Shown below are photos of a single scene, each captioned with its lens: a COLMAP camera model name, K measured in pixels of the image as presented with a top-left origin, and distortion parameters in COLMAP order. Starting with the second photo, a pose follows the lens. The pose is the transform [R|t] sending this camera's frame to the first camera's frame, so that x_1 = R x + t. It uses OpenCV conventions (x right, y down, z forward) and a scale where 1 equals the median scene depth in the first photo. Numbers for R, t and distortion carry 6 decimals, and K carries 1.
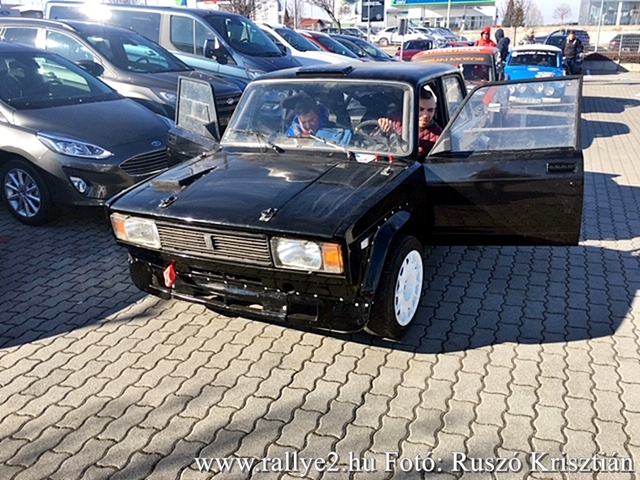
lens RADIAL K [[538.1, 0, 320.0], [0, 538.1, 240.0], [0, 0, 1]] dist [0.065685, -0.098139]
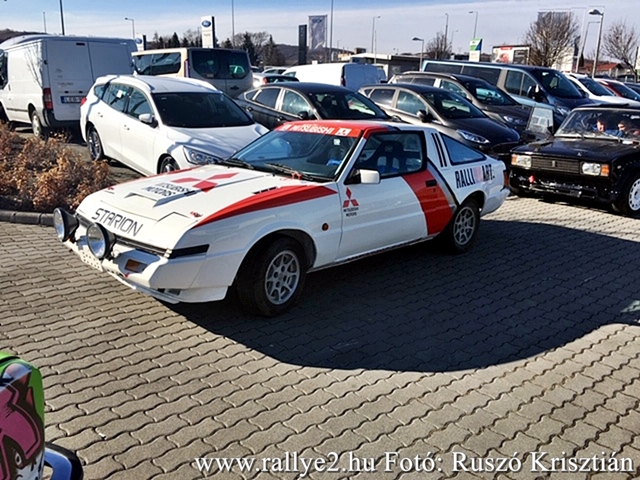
lens RADIAL K [[538.1, 0, 320.0], [0, 538.1, 240.0], [0, 0, 1]] dist [0.065685, -0.098139]
pose [[0.885578, 0.152782, -0.438645, 0.003021], [-0.182216, 0.982927, -0.025517, 0.262376], [0.427258, 0.102526, 0.898298, -0.752479]]
